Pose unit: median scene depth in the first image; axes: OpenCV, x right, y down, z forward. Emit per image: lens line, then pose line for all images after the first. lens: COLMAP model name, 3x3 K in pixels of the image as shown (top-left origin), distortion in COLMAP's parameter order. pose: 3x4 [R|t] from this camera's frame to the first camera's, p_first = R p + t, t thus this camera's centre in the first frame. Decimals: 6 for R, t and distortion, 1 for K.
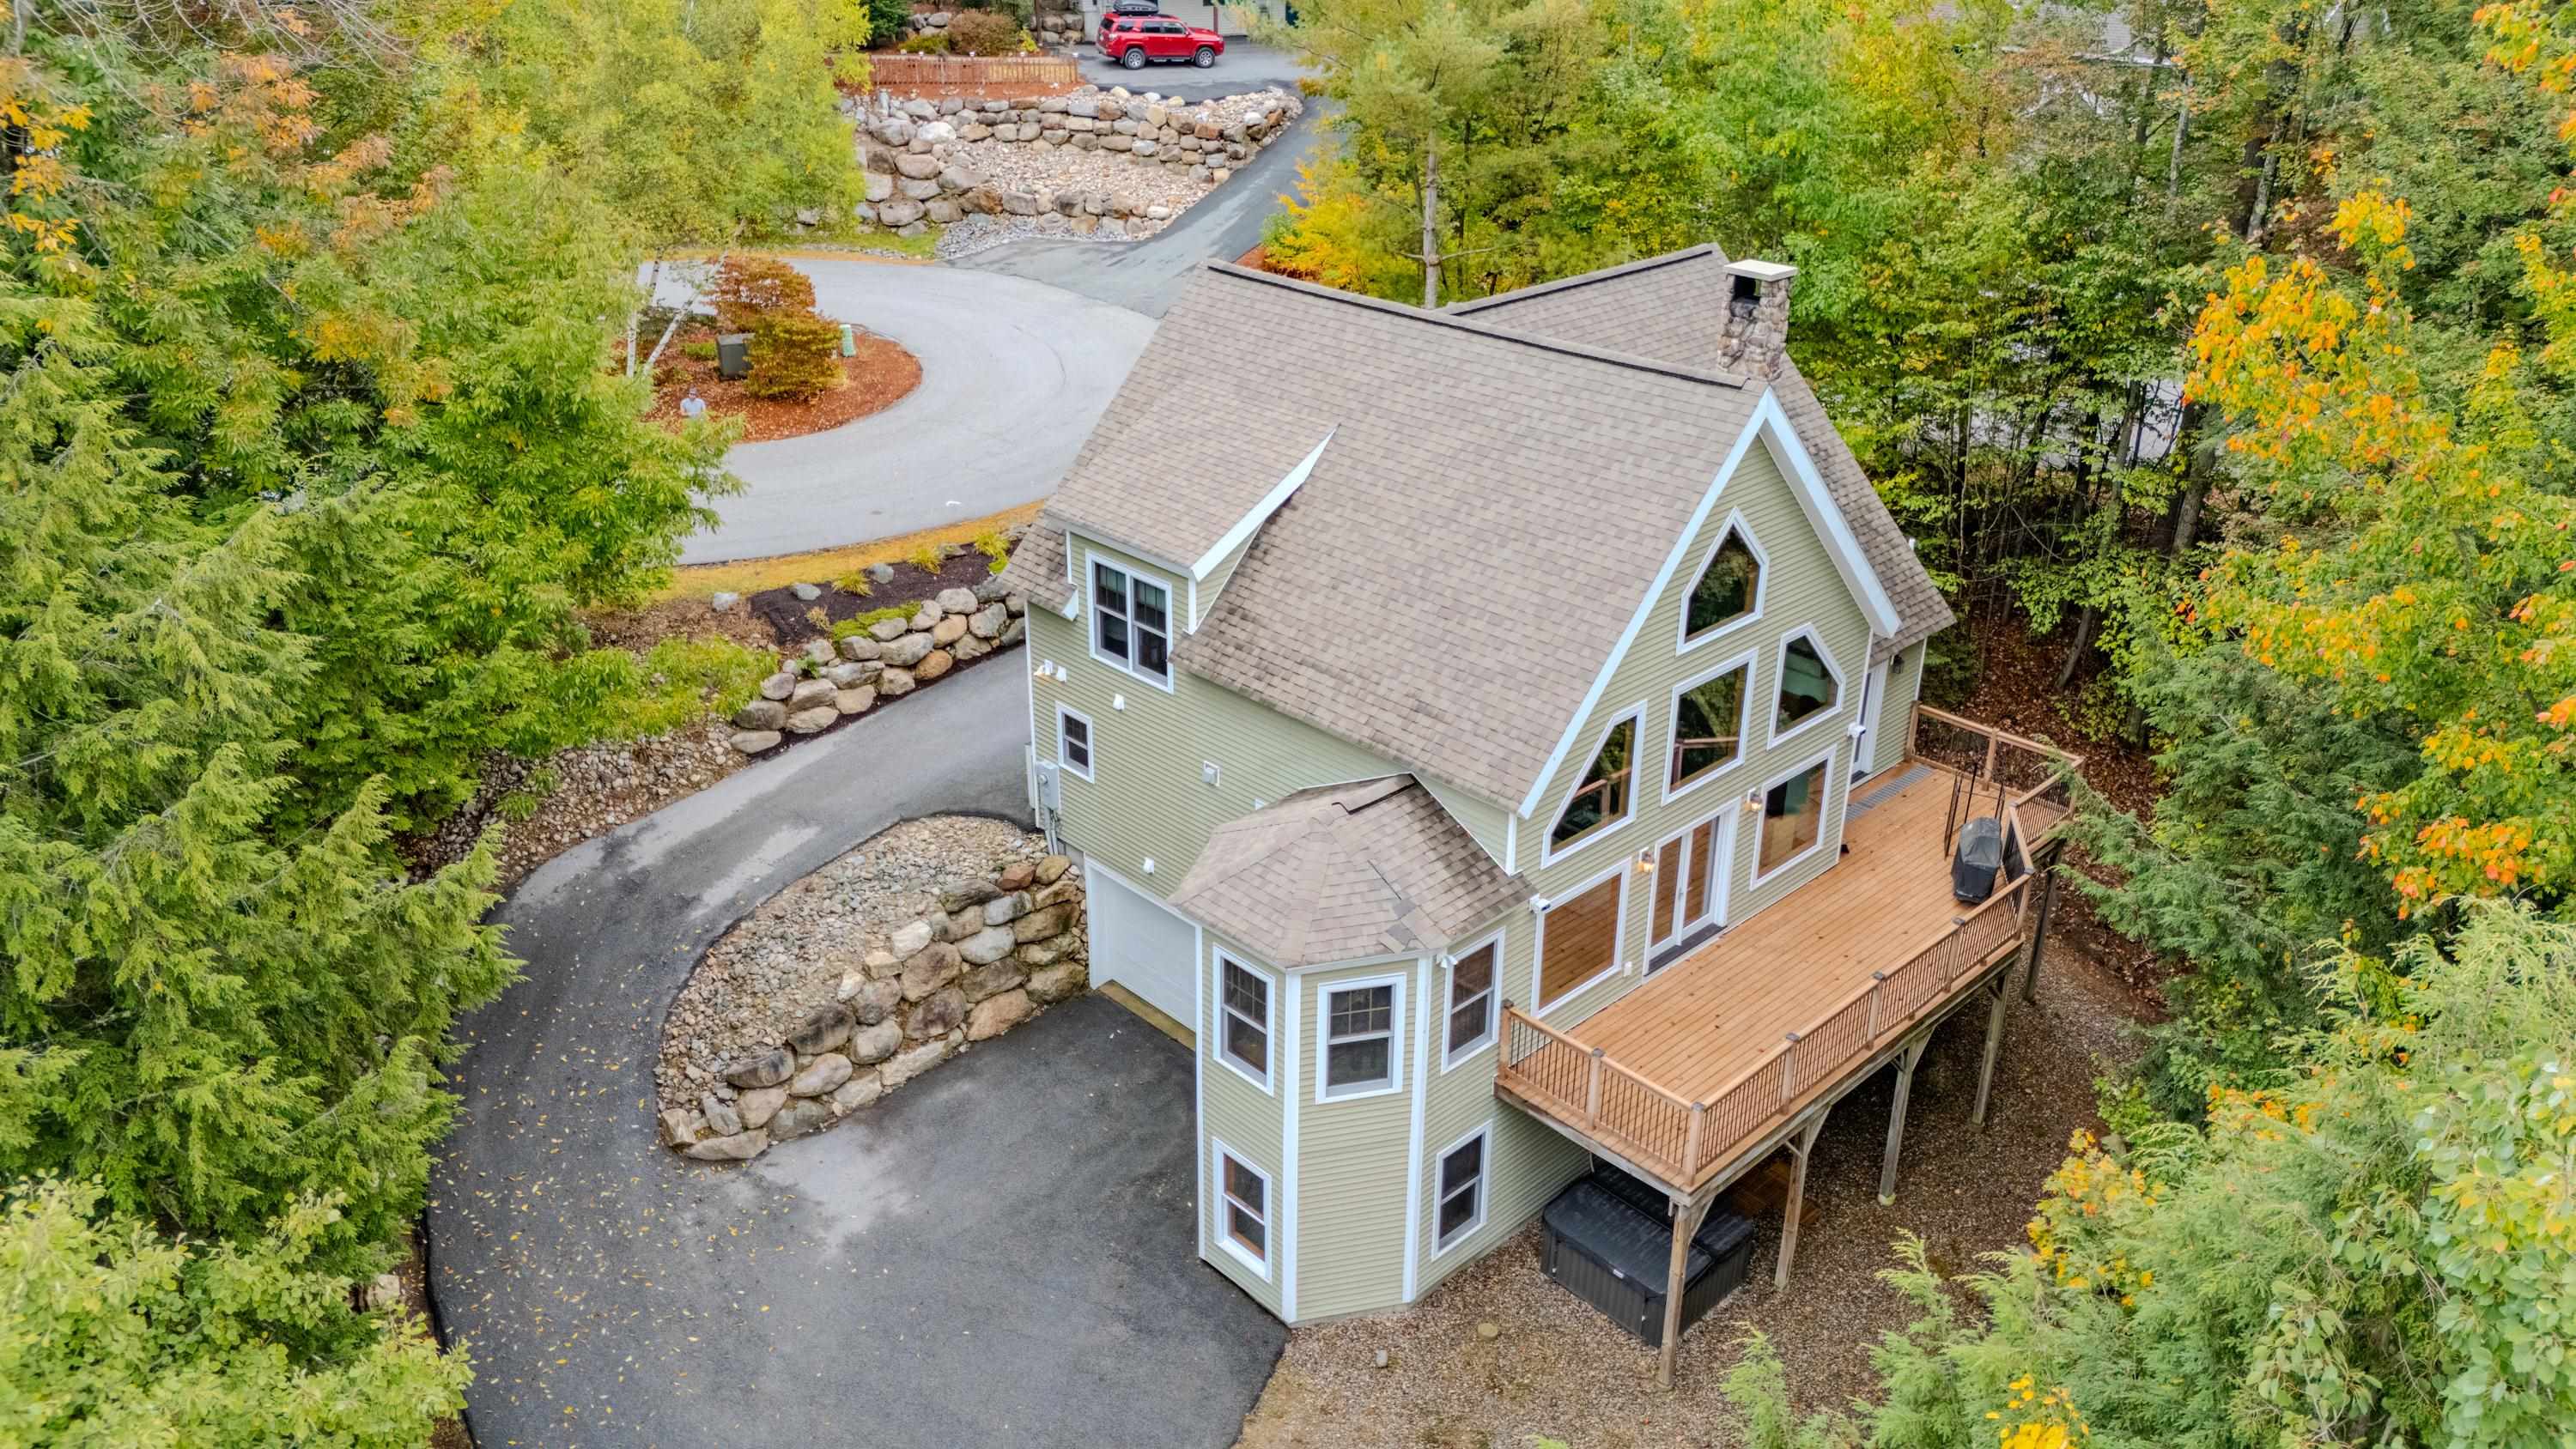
lens RADIAL K [[1883.6, 0, 1280.1], [0, 1883.6, 729.0], [0, 0, 1]] dist [0.131833, -0.270220]
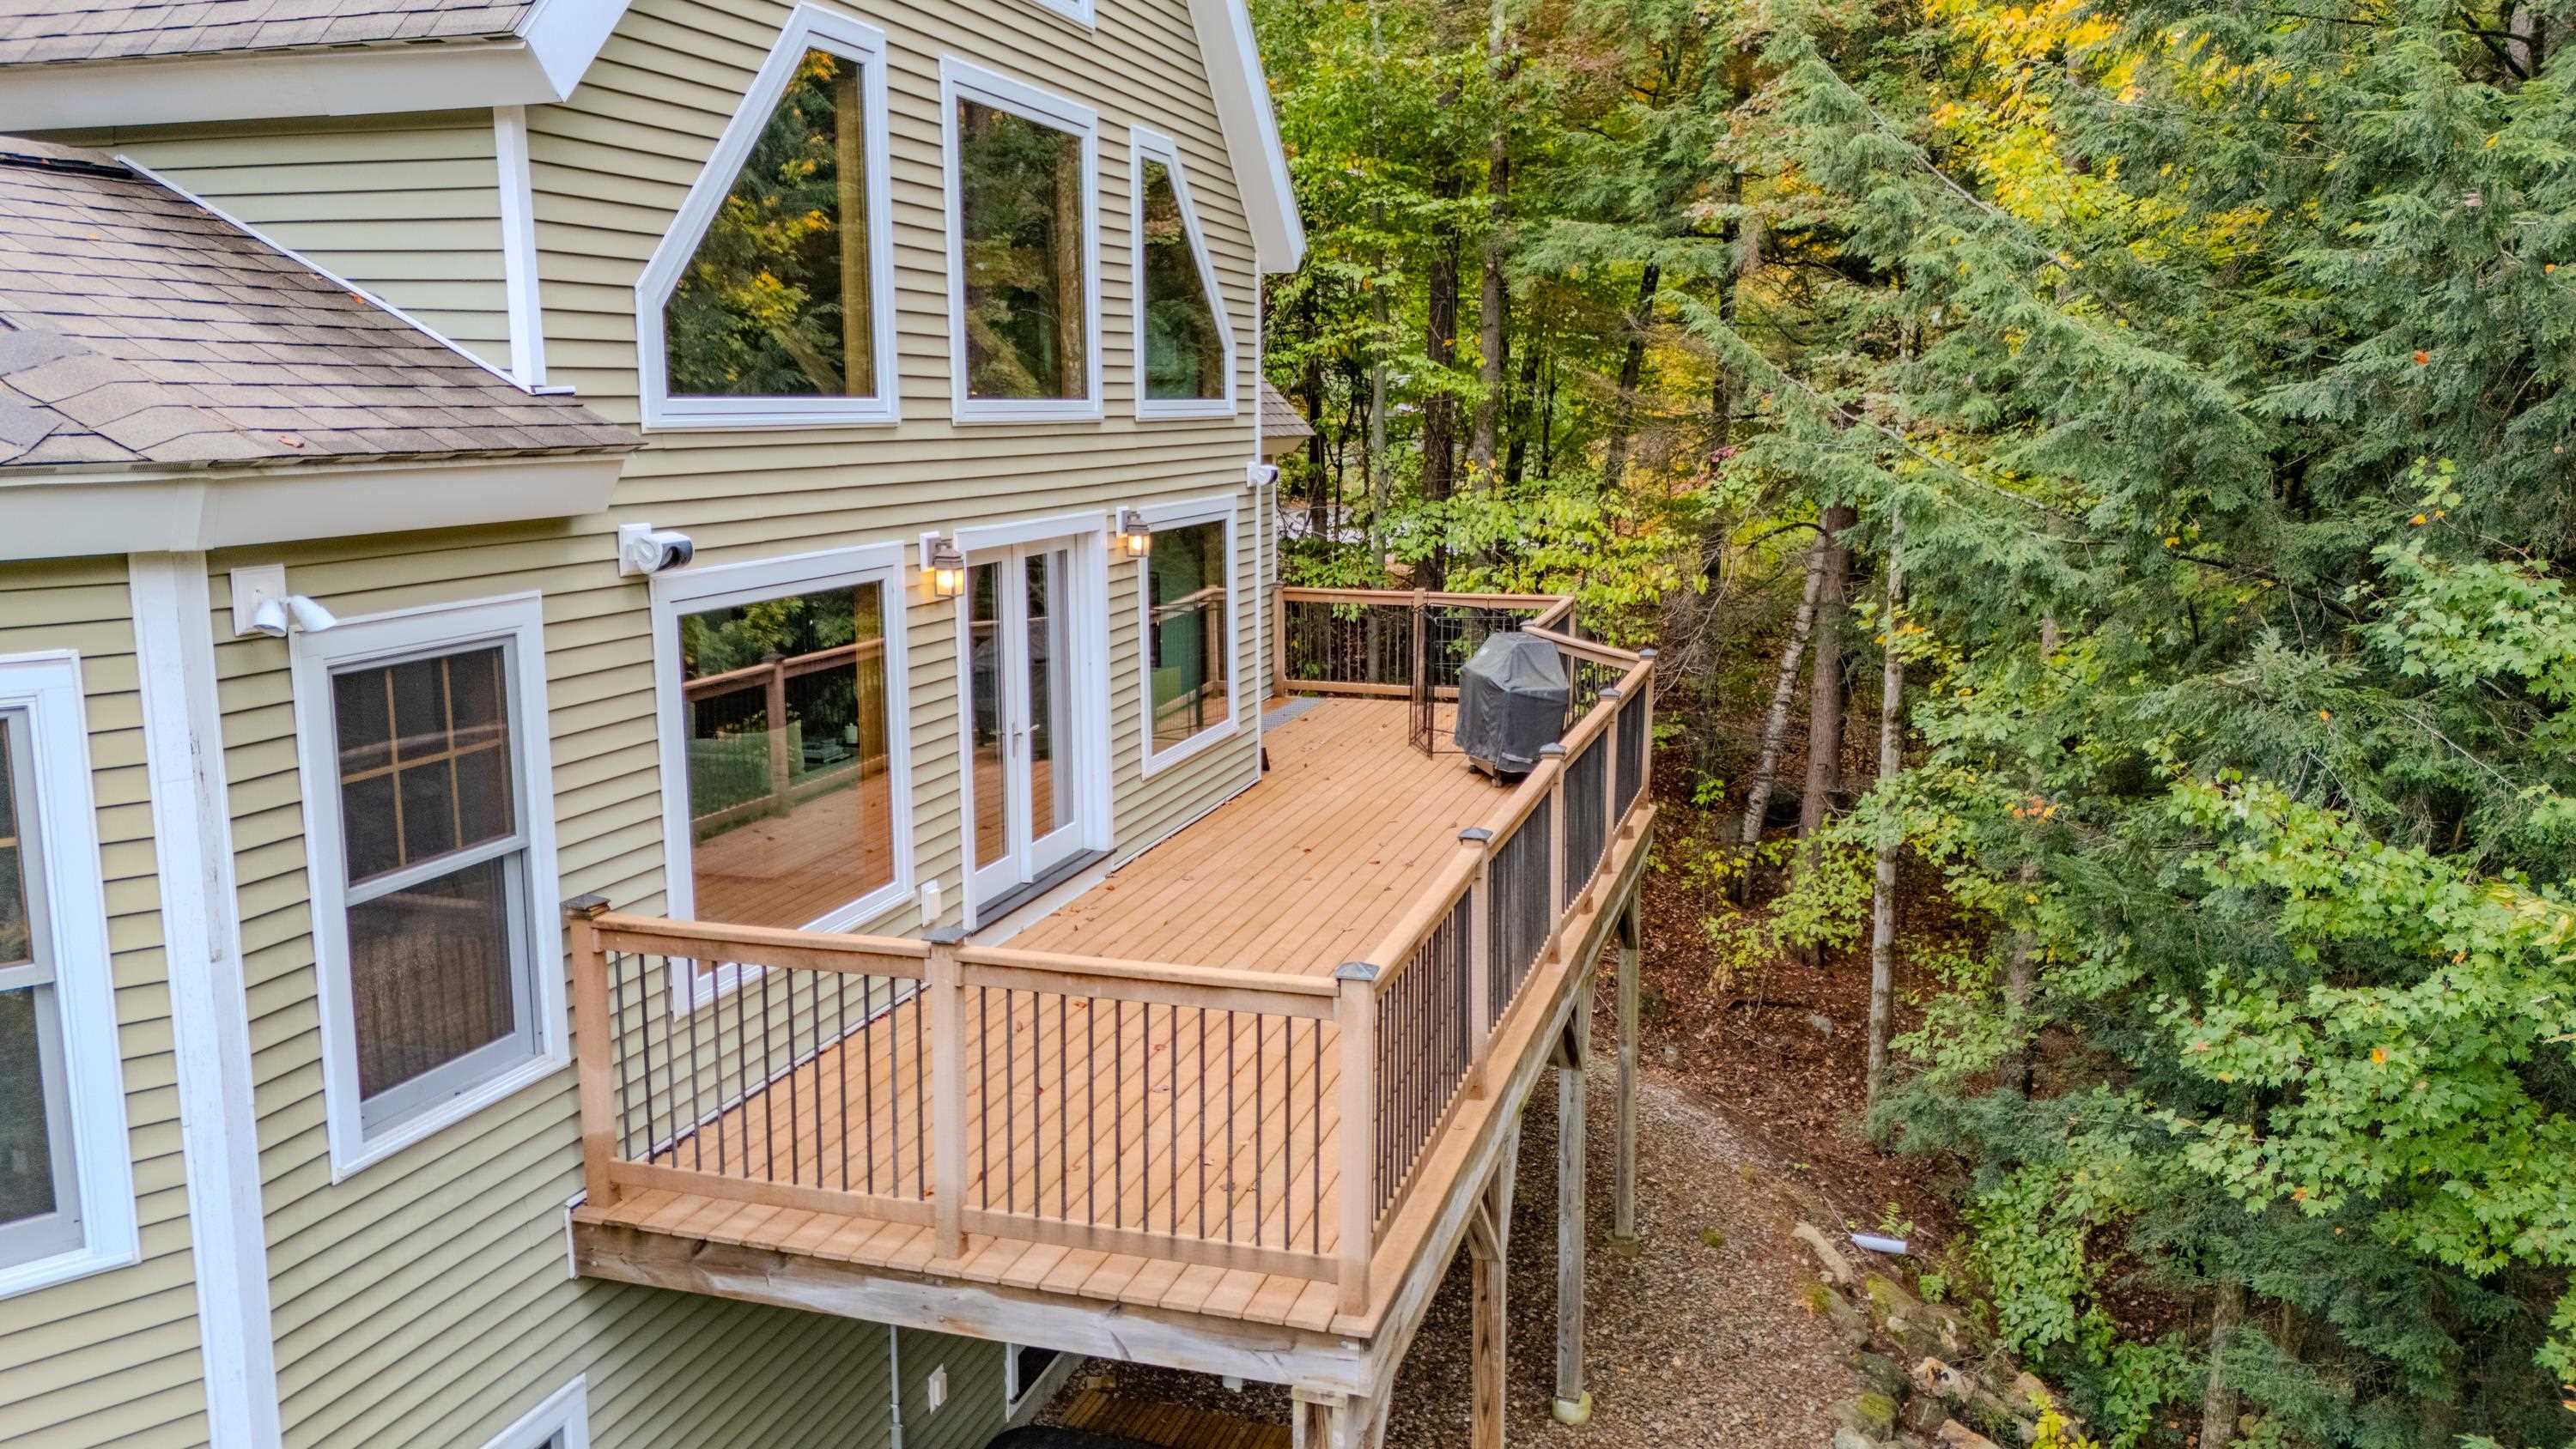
lens RADIAL K [[1883.6, 0, 1280.1], [0, 1883.6, 729.0], [0, 0, 1]] dist [0.131833, -0.270220]
pose [[0.875995, -0.089061, 0.474026, 0.065301], [0.213338, 0.952983, -0.215198, 0.169665], [-0.432573, 0.289640, 0.853809, 0.585972]]
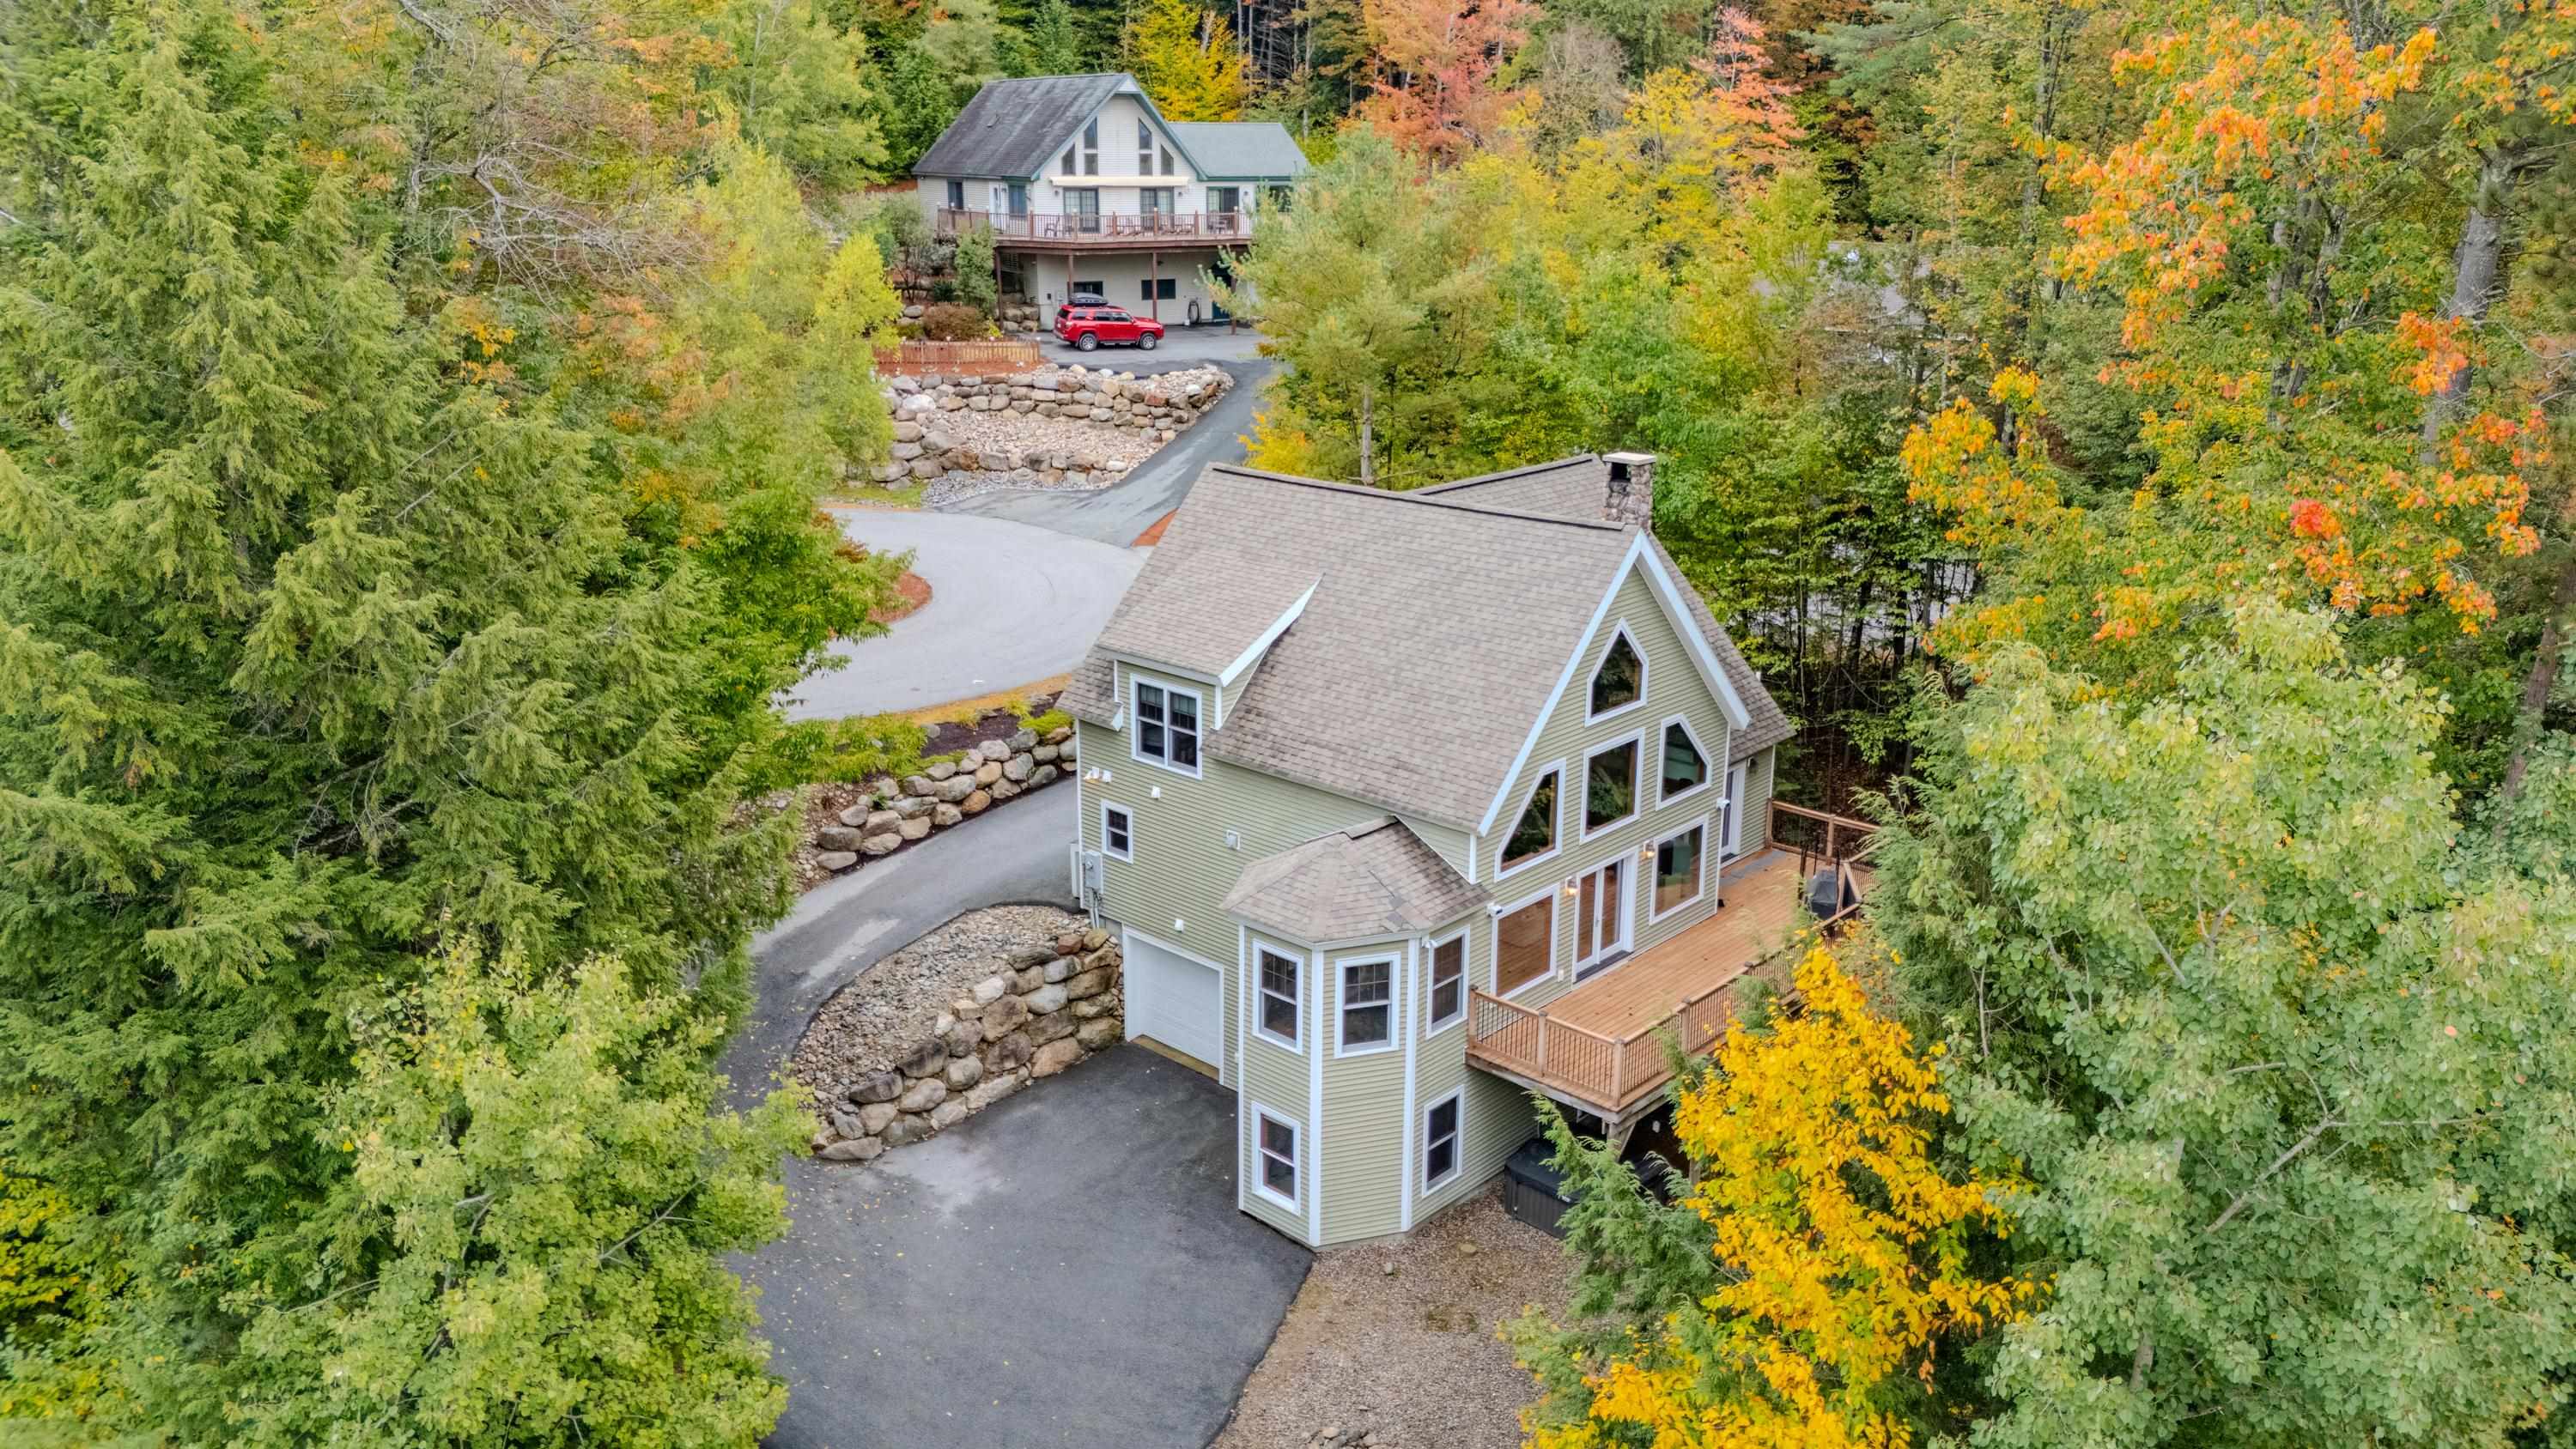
lens RADIAL K [[1883.6, 0, 1280.1], [0, 1883.6, 729.0], [0, 0, 1]] dist [0.131833, -0.270220]
pose [[0.998202, -0.020099, 0.056473, -0.071157], [0.028200, 0.988802, -0.146546, 0.130196], [-0.052896, 0.147875, 0.987591, -0.269570]]
